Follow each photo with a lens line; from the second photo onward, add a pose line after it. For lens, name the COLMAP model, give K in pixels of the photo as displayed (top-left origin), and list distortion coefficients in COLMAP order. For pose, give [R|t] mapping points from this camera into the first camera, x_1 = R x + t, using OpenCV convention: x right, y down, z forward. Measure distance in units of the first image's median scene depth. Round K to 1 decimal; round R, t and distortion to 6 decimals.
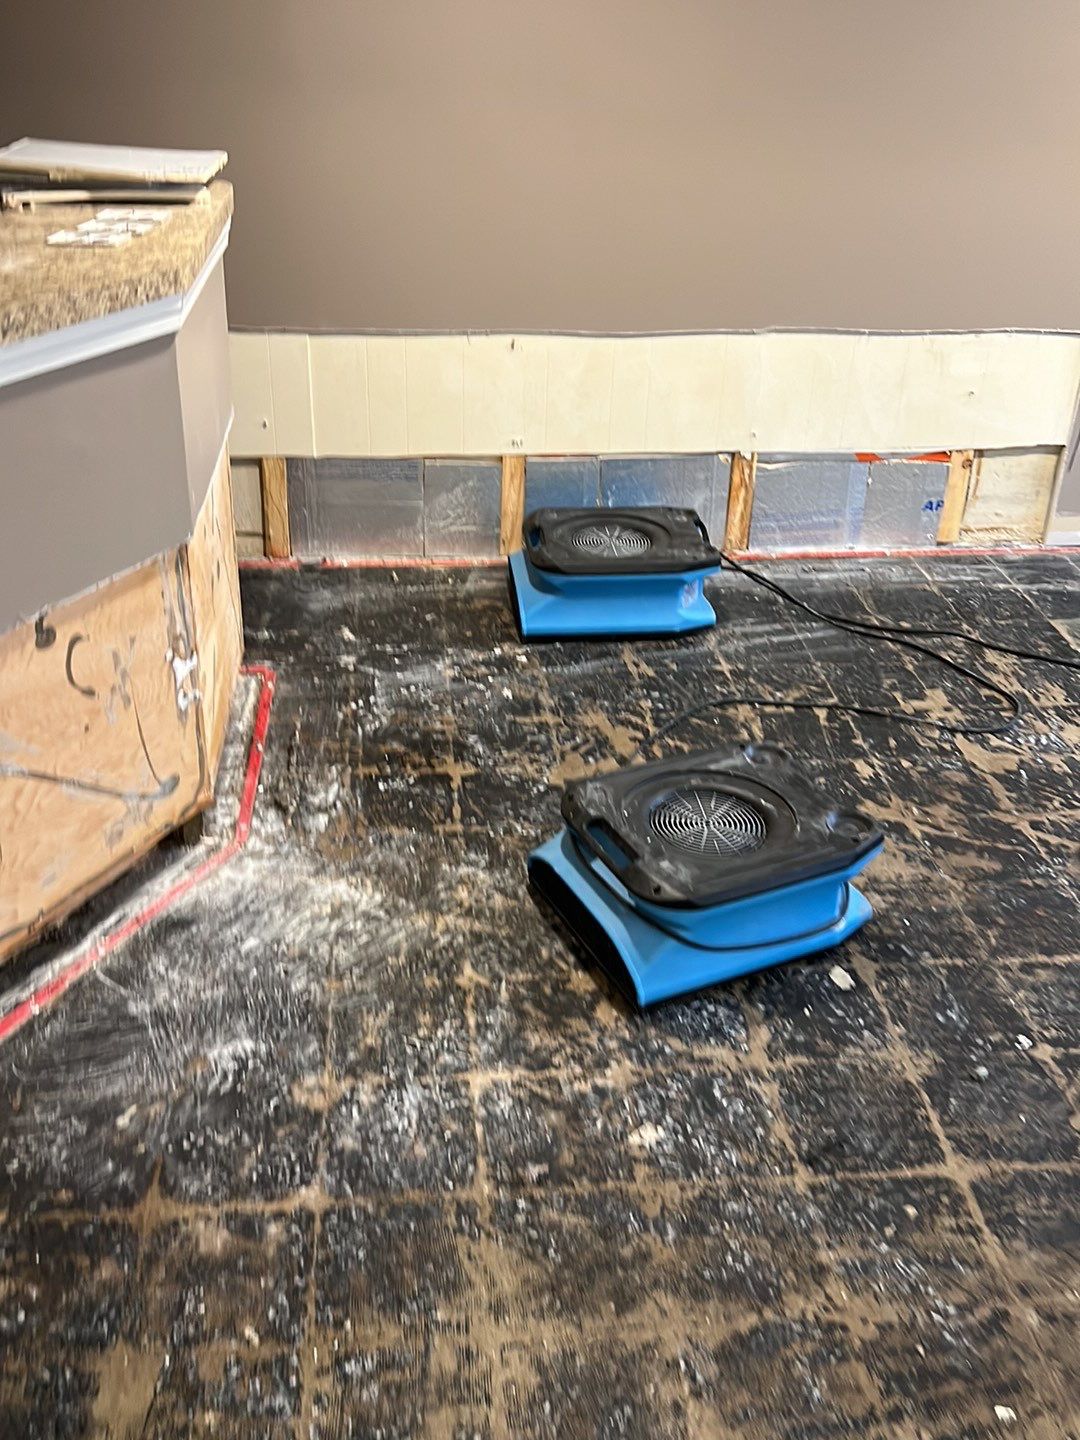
lens RADIAL K [[1379.2, 0, 537.4], [0, 1379.2, 717.0], [0, 0, 1]] dist [0.027033, 0.000000]
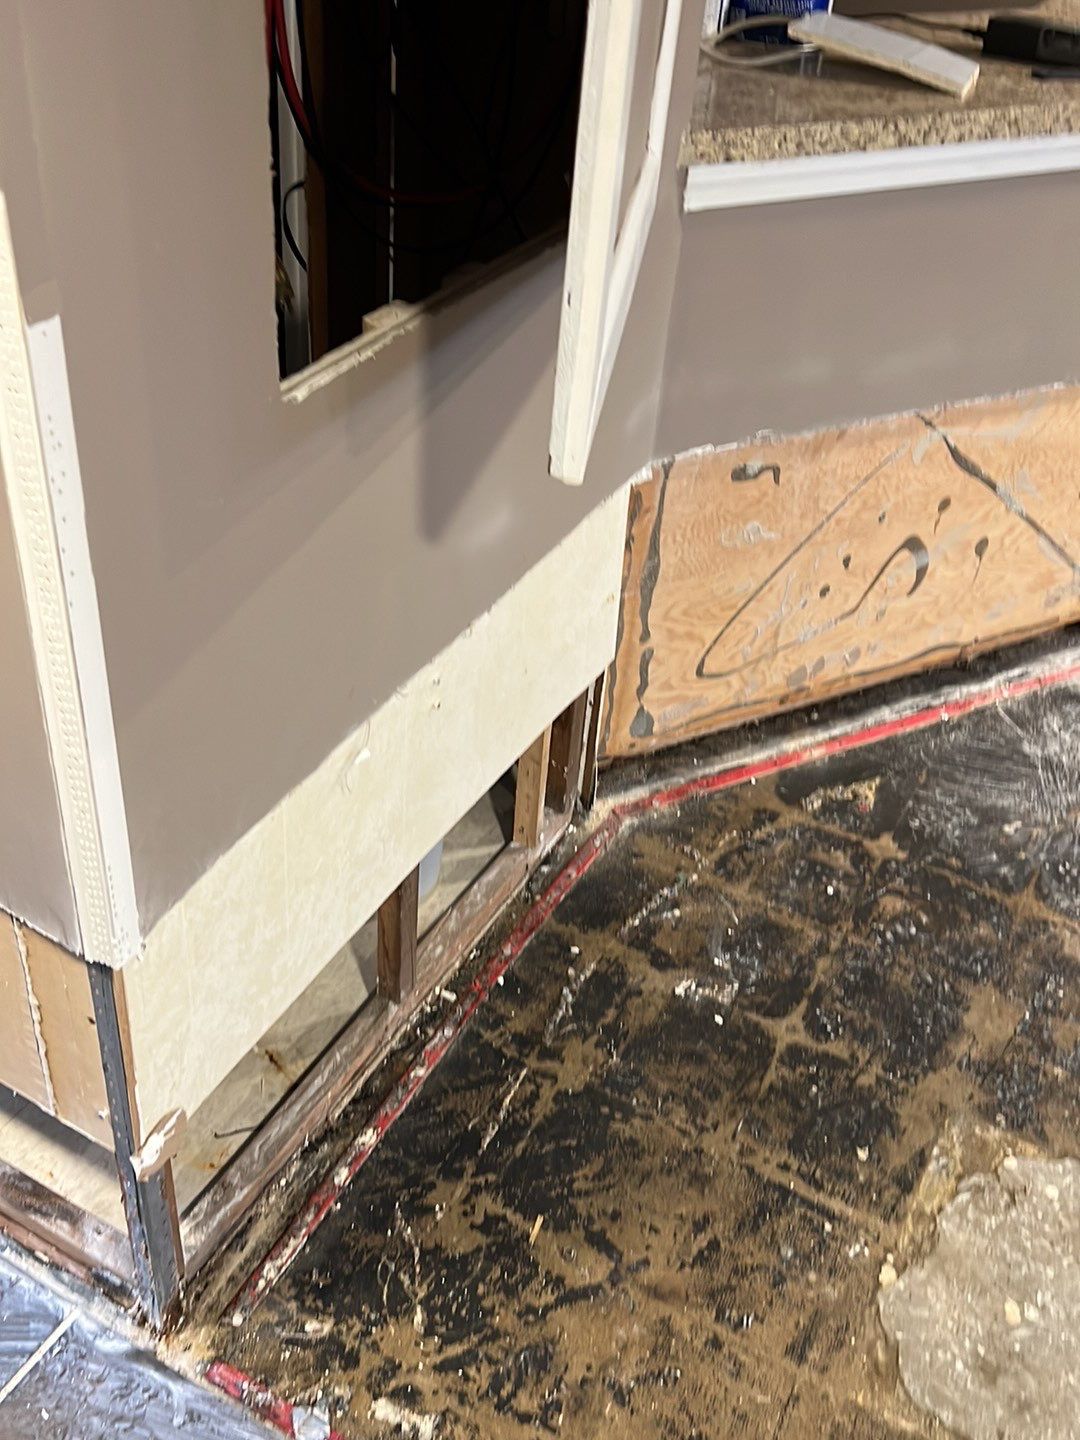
lens RADIAL K [[1379.2, 0, 543.1], [0, 1379.2, 727.0], [0, 0, 1]] dist [0.027033, 0.000000]
pose [[0.828538, 0.369902, -0.420353, -0.165332], [-0.320720, 0.928883, 0.185243, 0.122679], [0.458981, -0.018666, 0.888250, -0.182663]]
